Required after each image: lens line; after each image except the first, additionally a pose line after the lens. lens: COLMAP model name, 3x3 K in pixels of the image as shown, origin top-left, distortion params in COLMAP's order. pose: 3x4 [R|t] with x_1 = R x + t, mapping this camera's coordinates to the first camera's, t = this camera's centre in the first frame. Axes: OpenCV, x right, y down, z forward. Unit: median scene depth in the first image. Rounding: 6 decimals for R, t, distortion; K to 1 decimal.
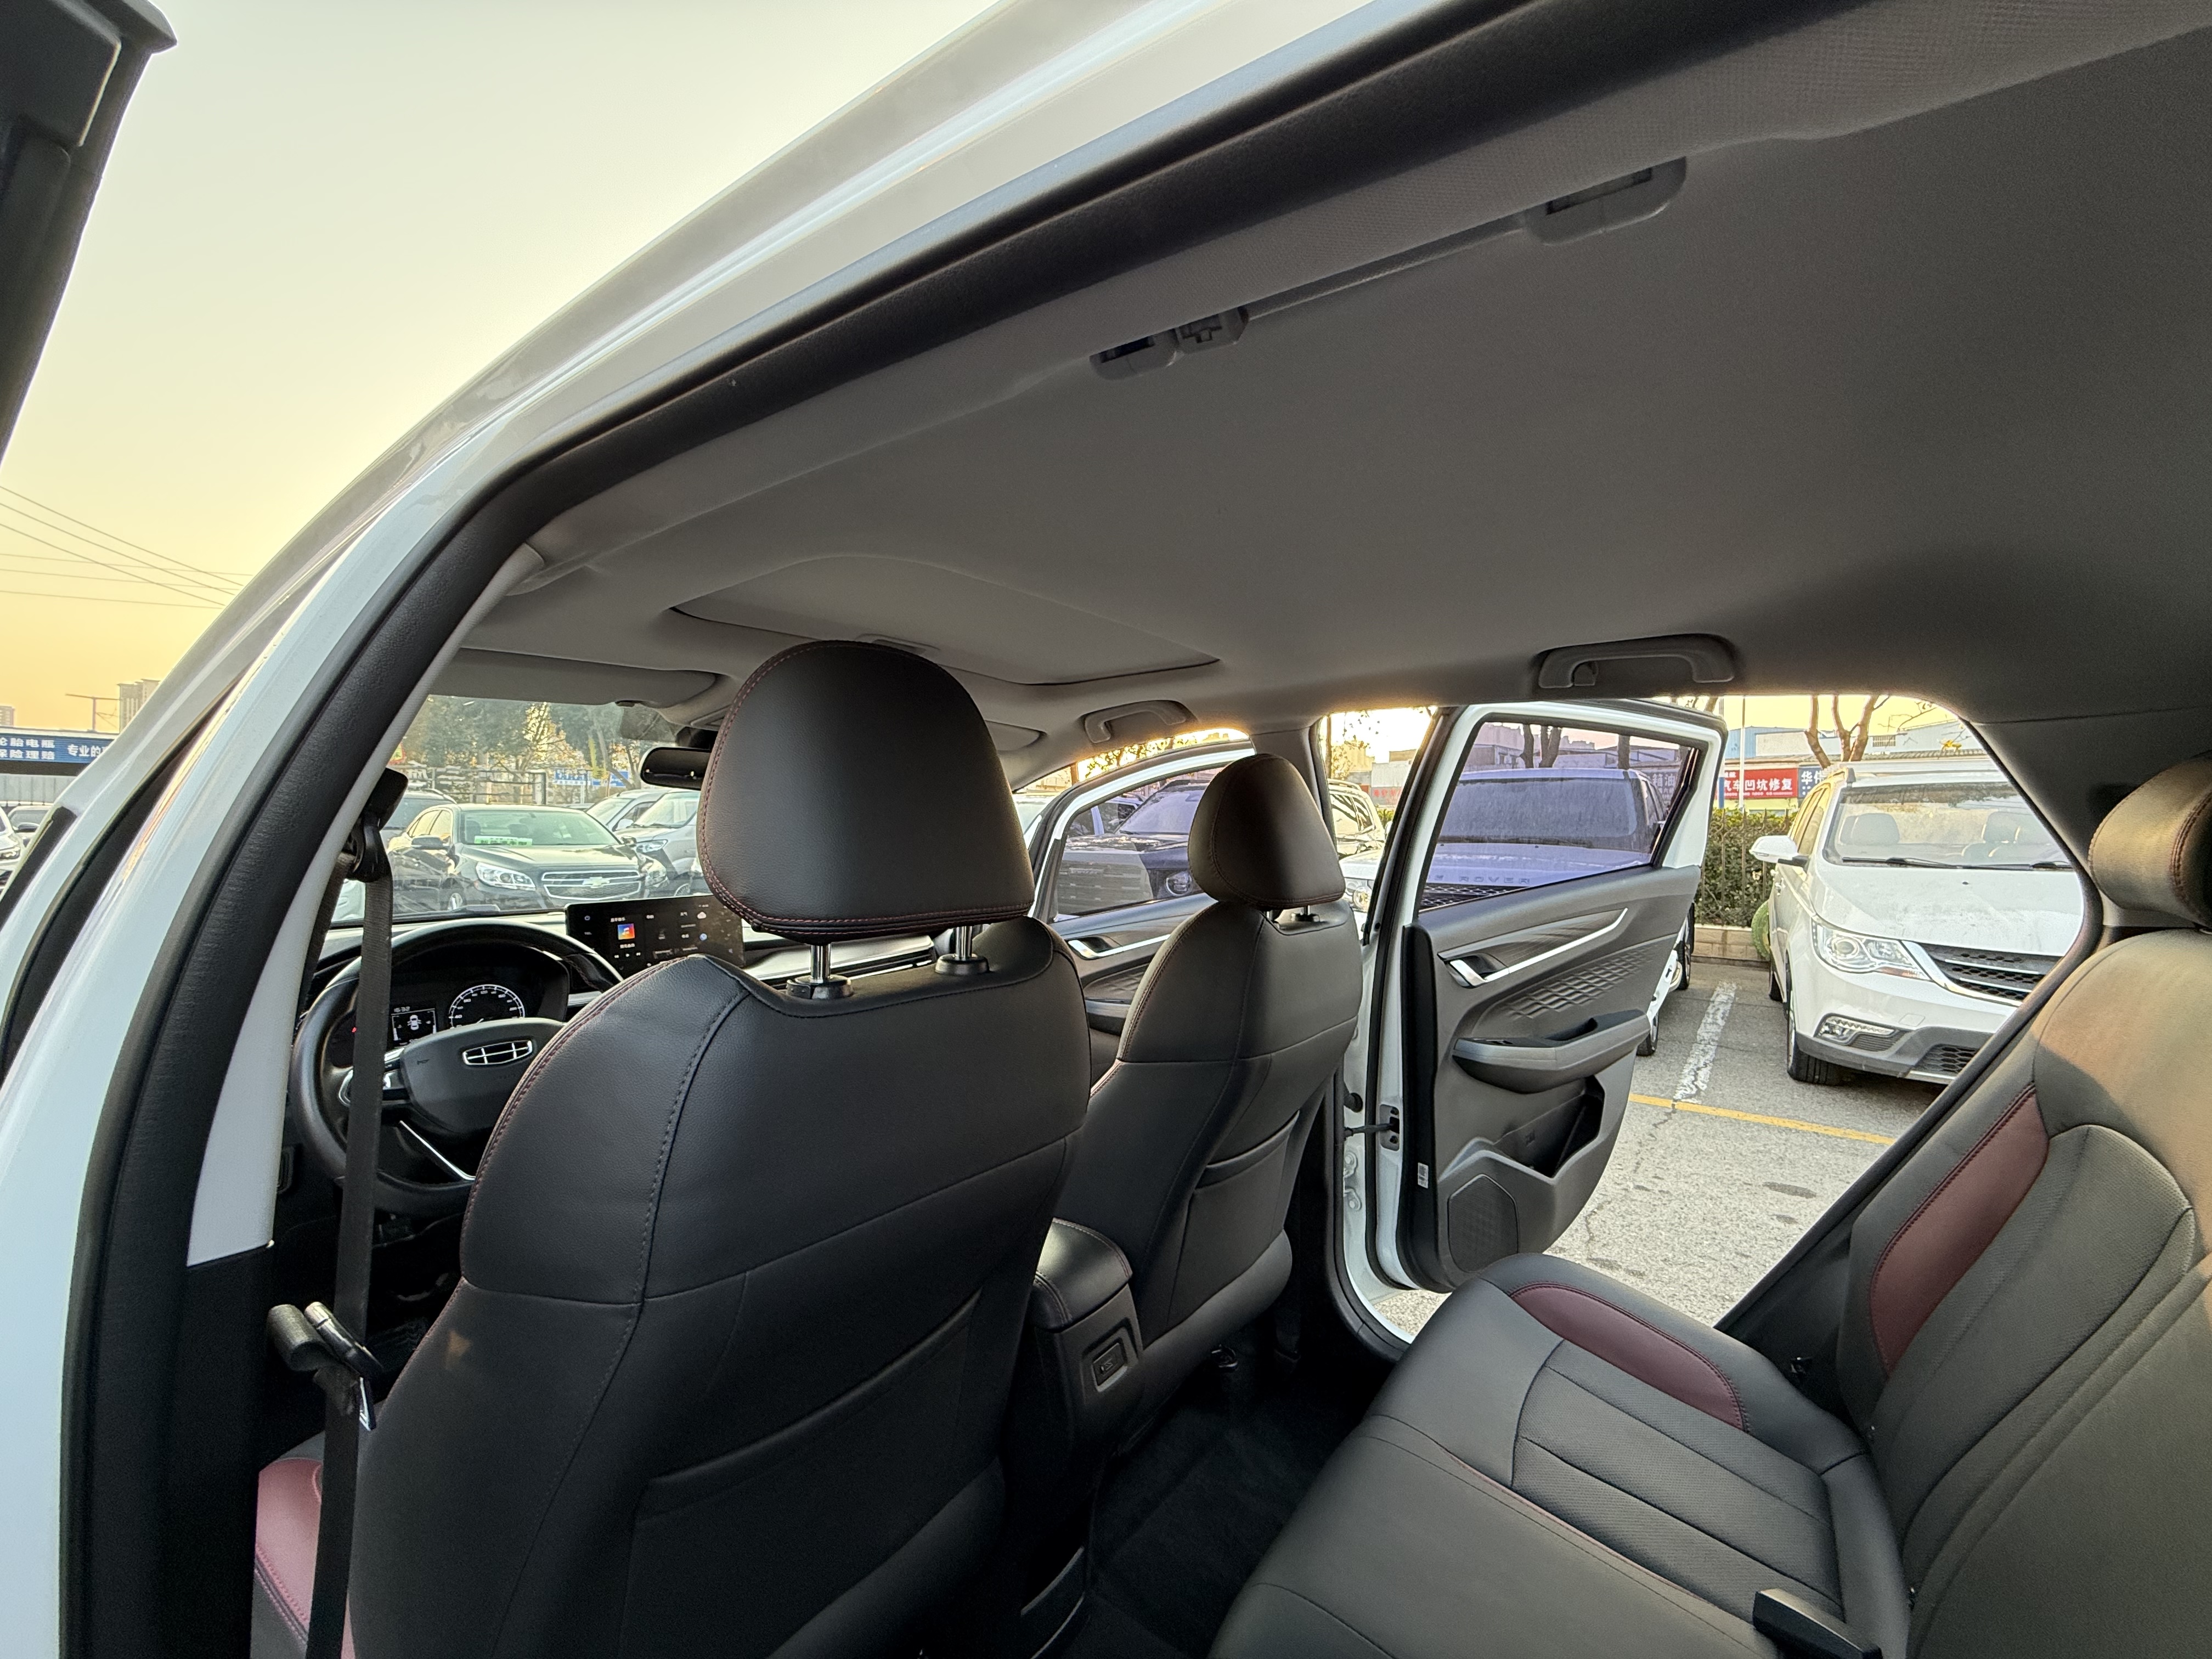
lens RADIAL K [[881.2, 0, 1104.8], [0, 881.2, 830.5], [0, 0, 1]] dist [0.003992, -0.001815]
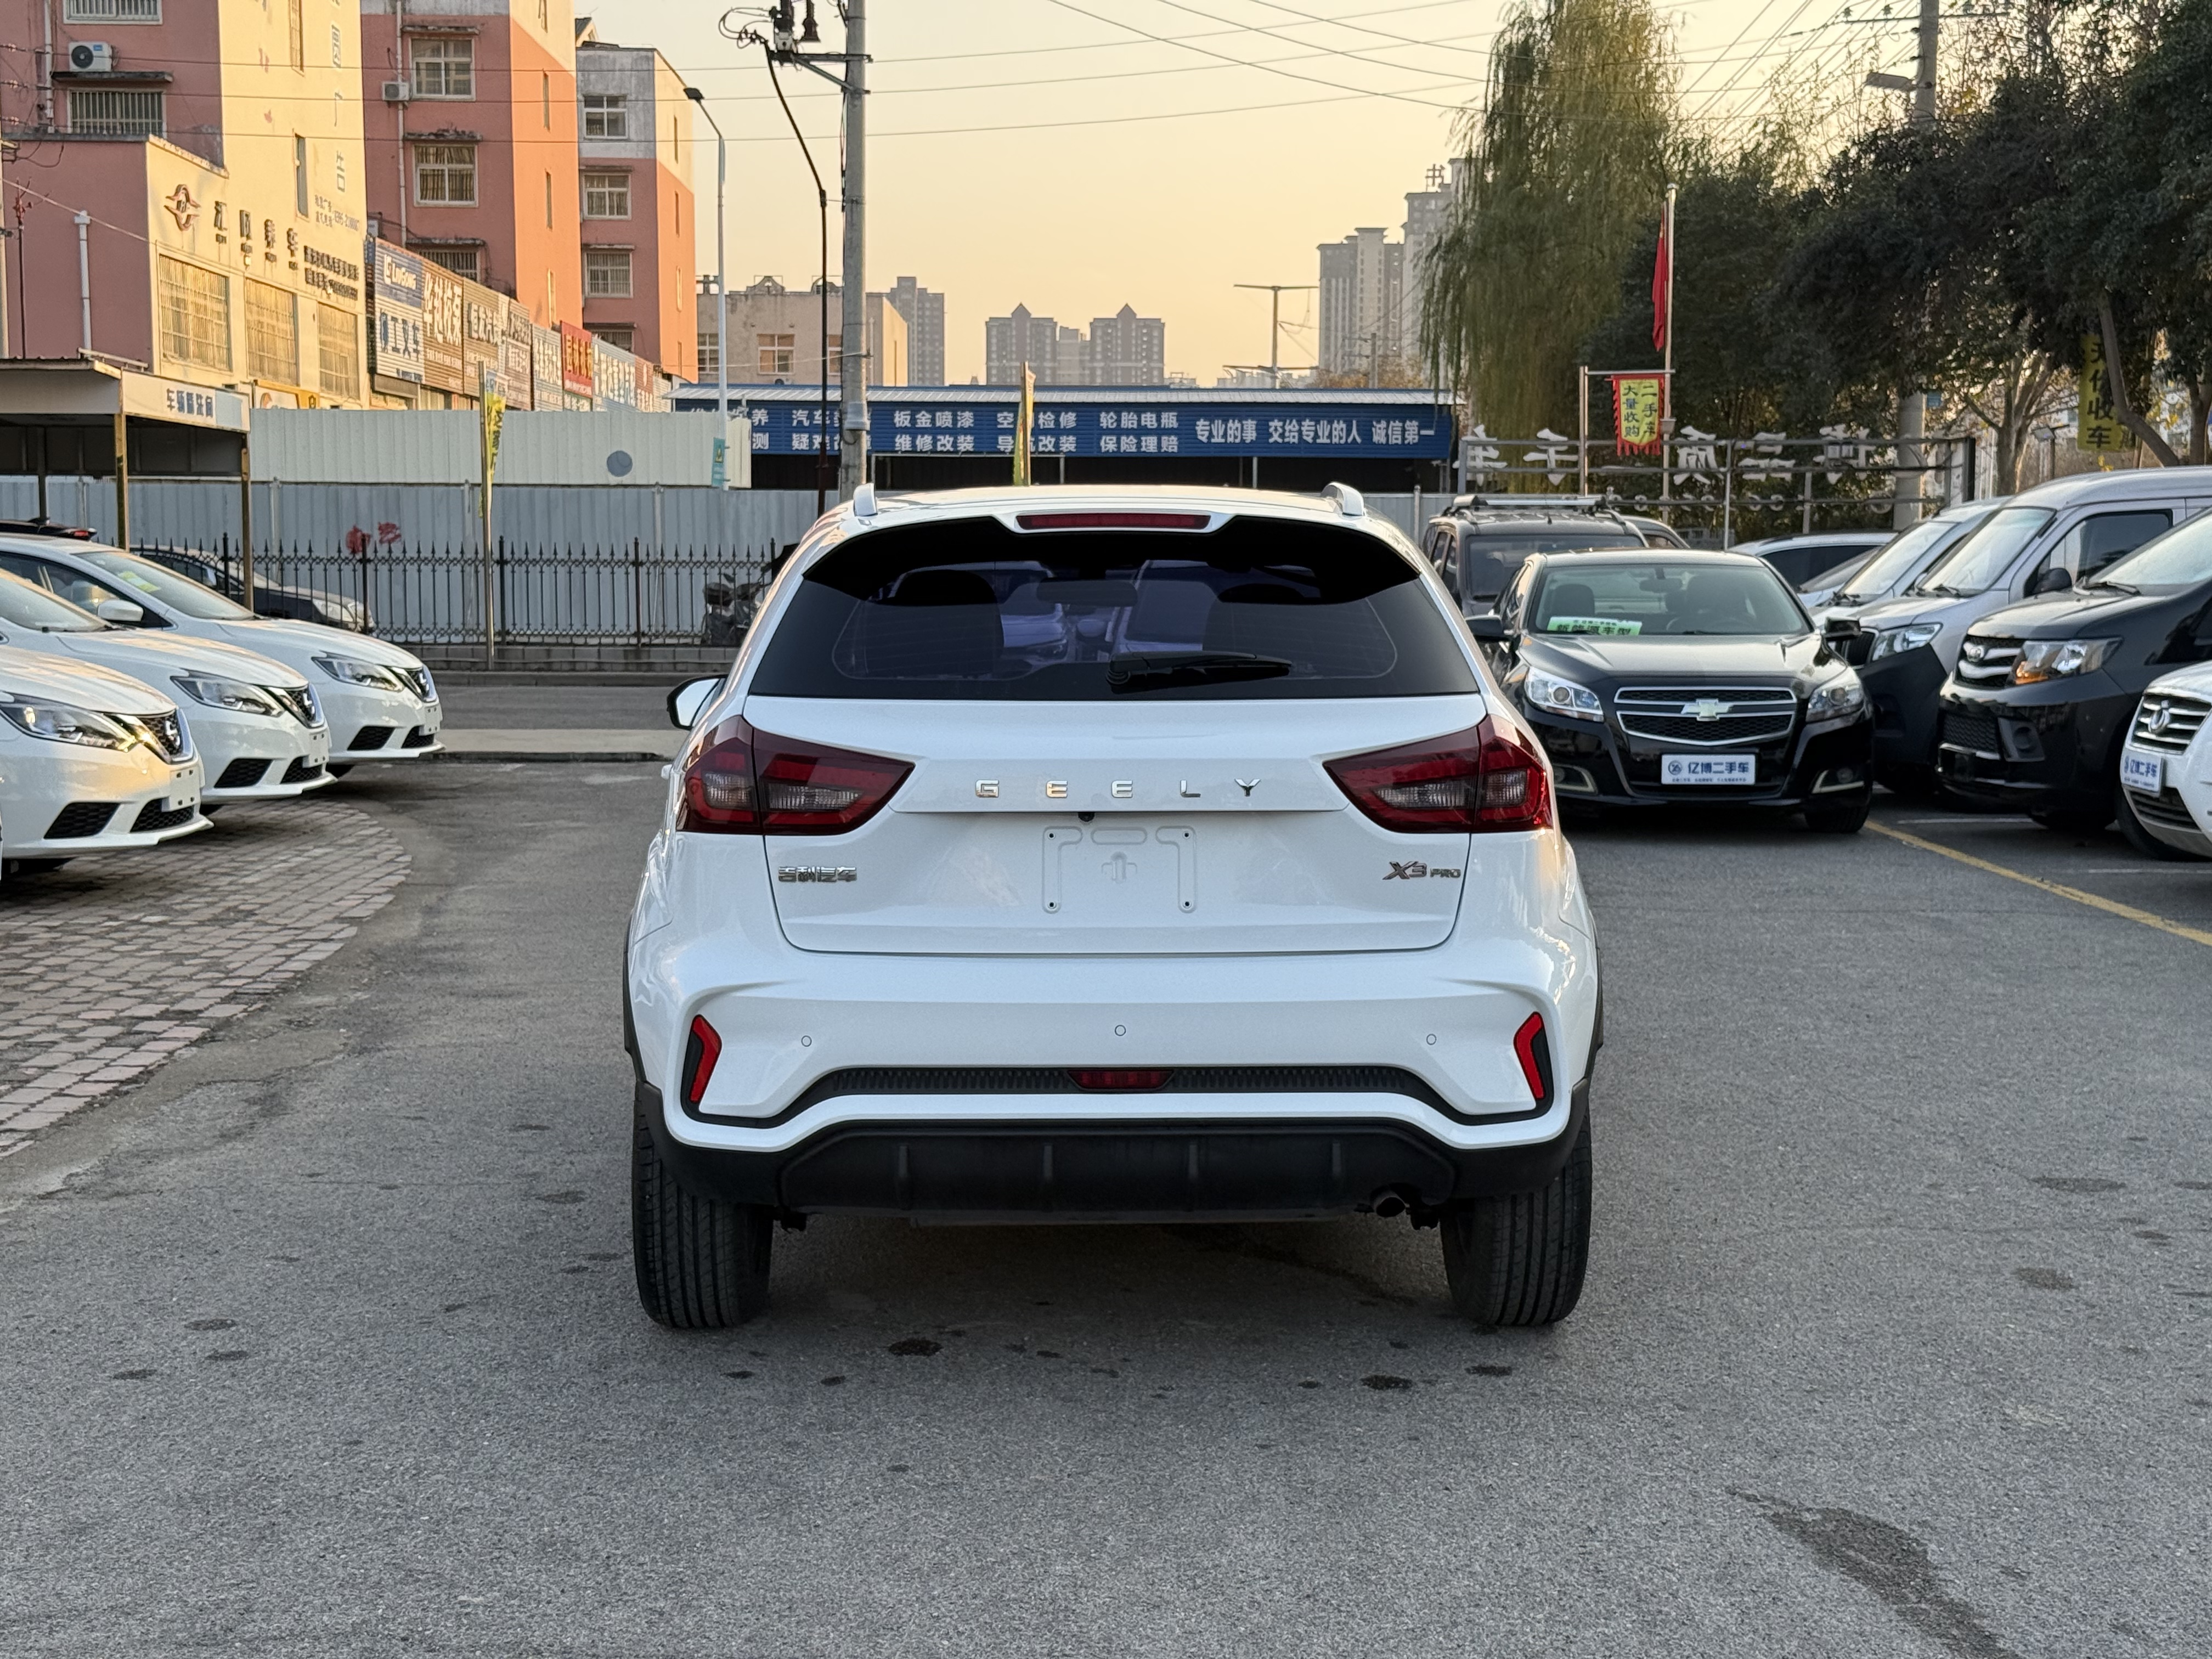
lens RADIAL K [[3066.7, 0, 1088.5], [0, 3066.7, 952.5], [0, 0, 1]] dist [0.117370, 0.000000]
pose [[0.605910, 0.090911, -0.790321, 0.605015], [0.003011, 0.993180, 0.116555, -0.009848], [0.795527, -0.073001, 0.601504, -0.348836]]
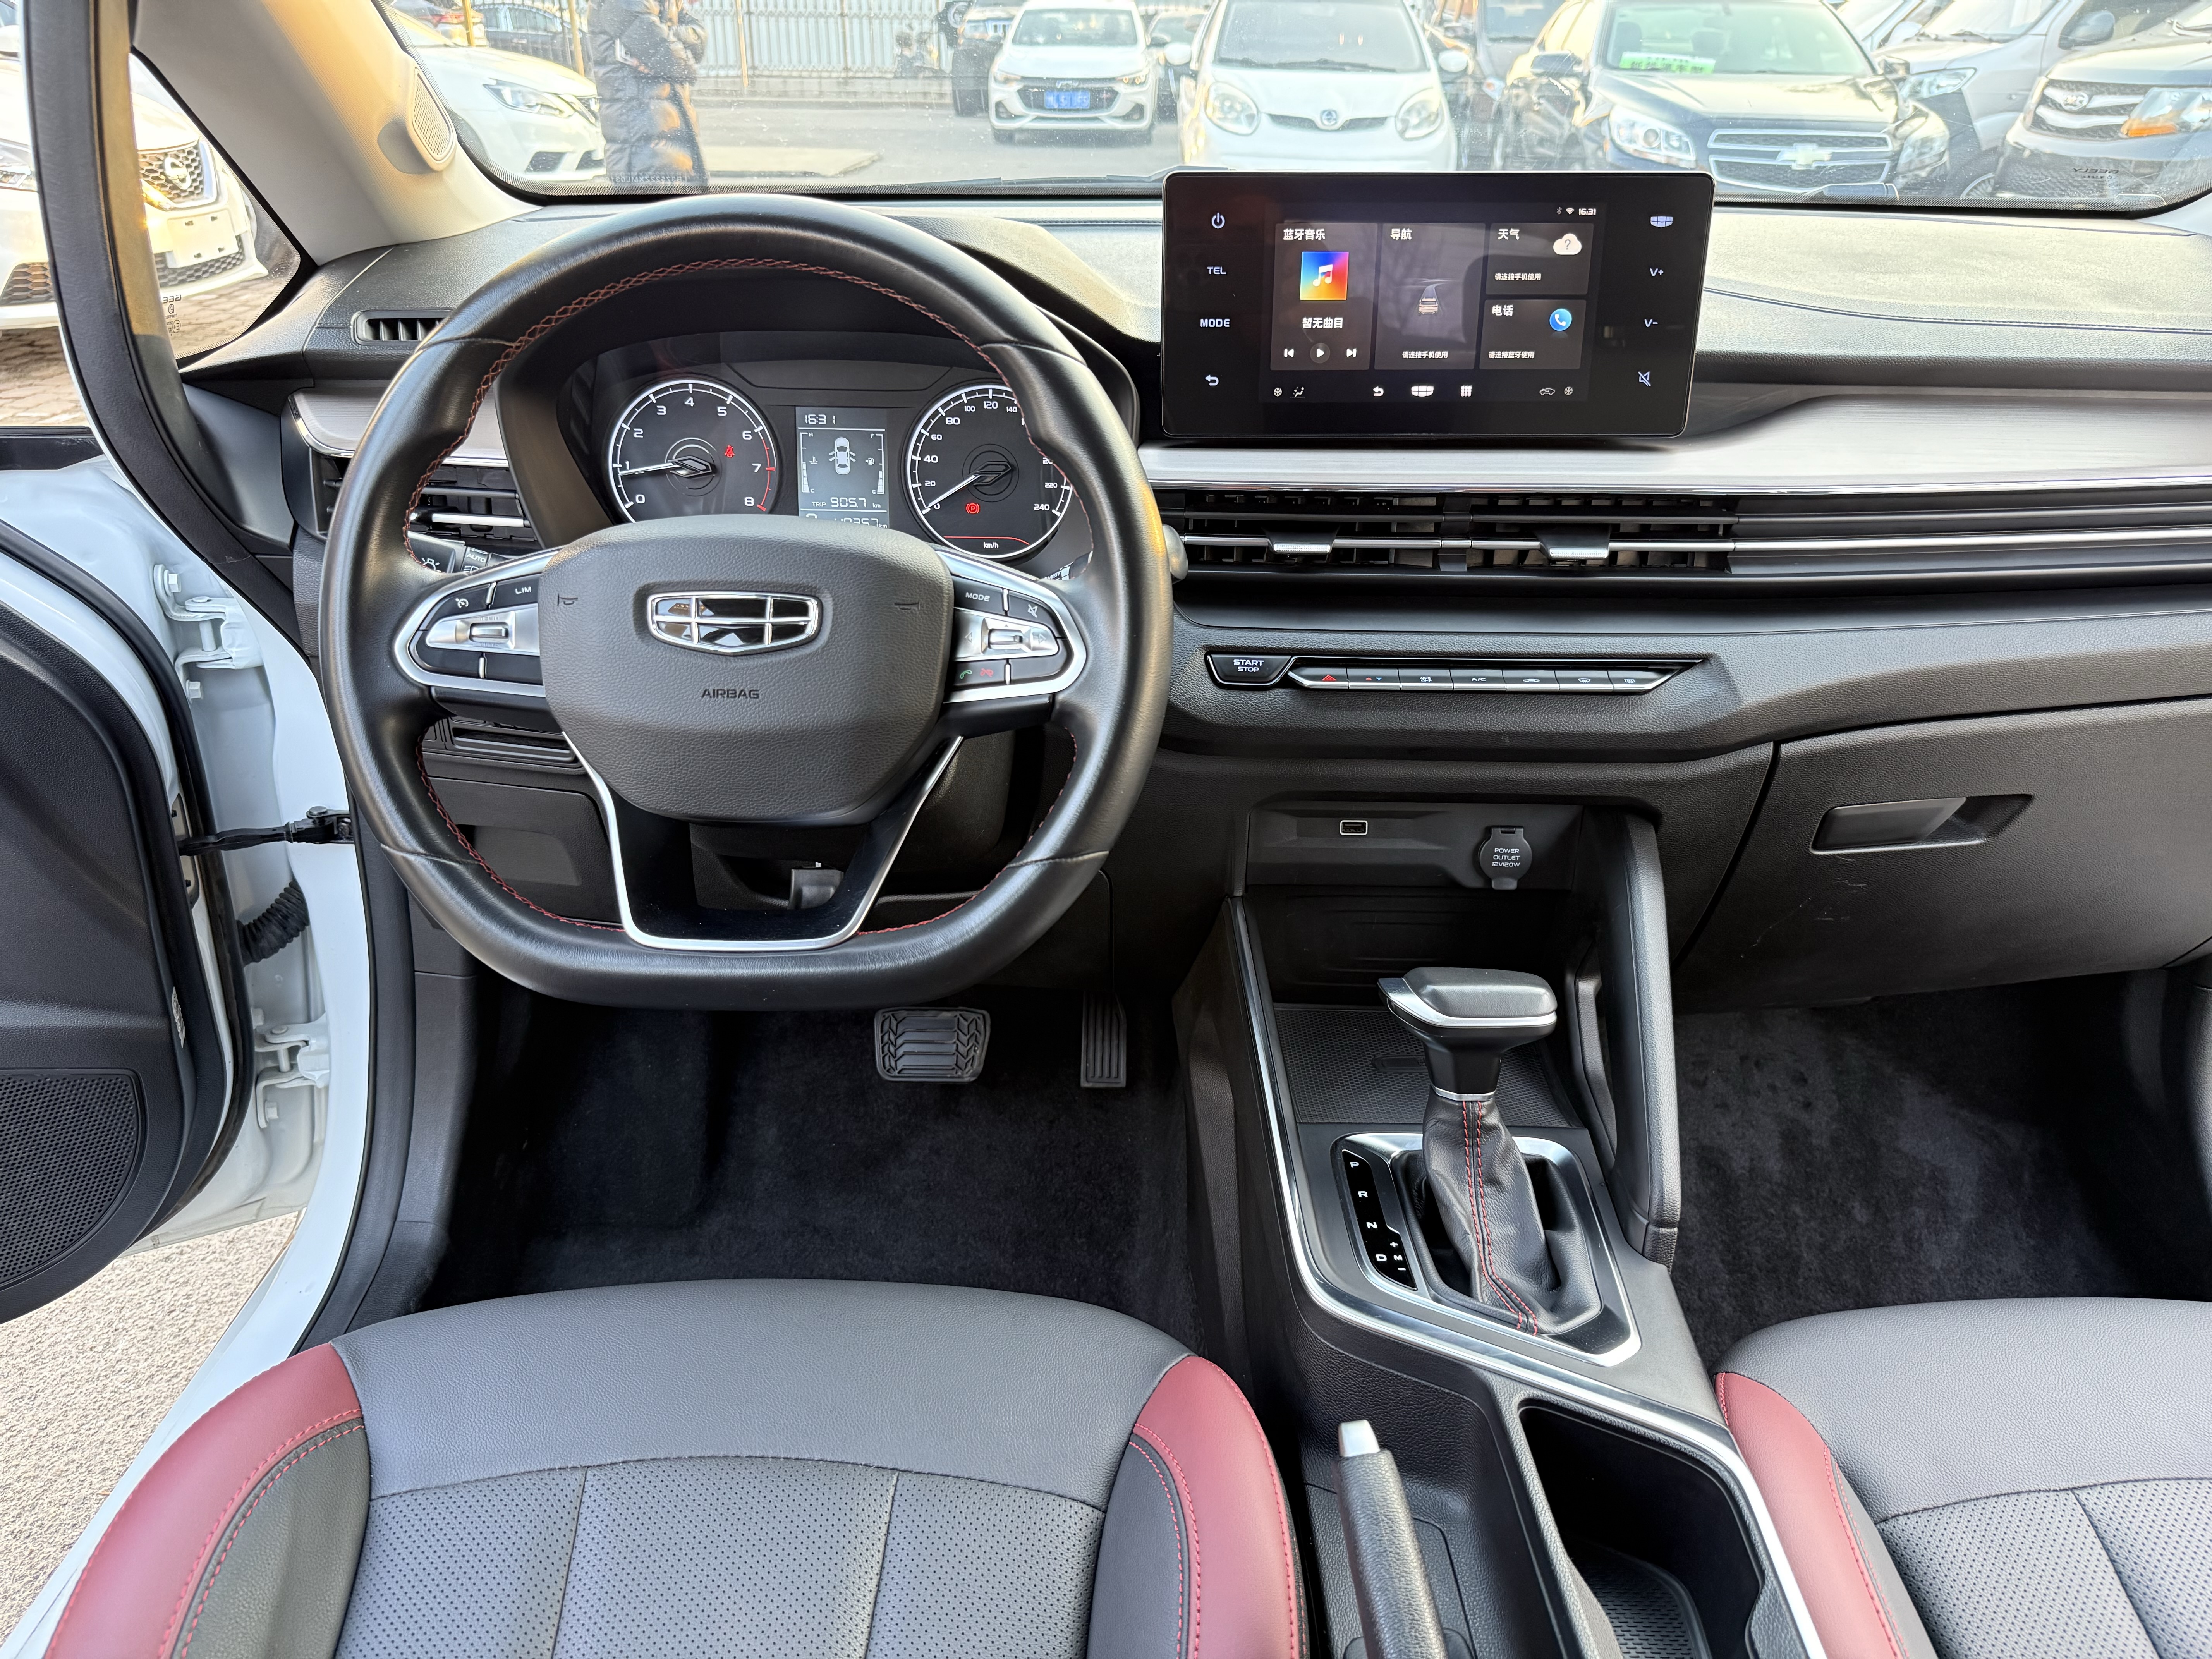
lens RADIAL K [[1560.9, 0, 1113.6], [0, 1560.9, 851.2], [0, 0, 1]] dist [0.039032, -0.053042]
pose [[0.589371, 0.371082, -0.717593, -0.016455], [-0.007350, 0.890688, 0.454556, 0.007103], [0.807829, -0.262628, 0.527673, 0.100843]]
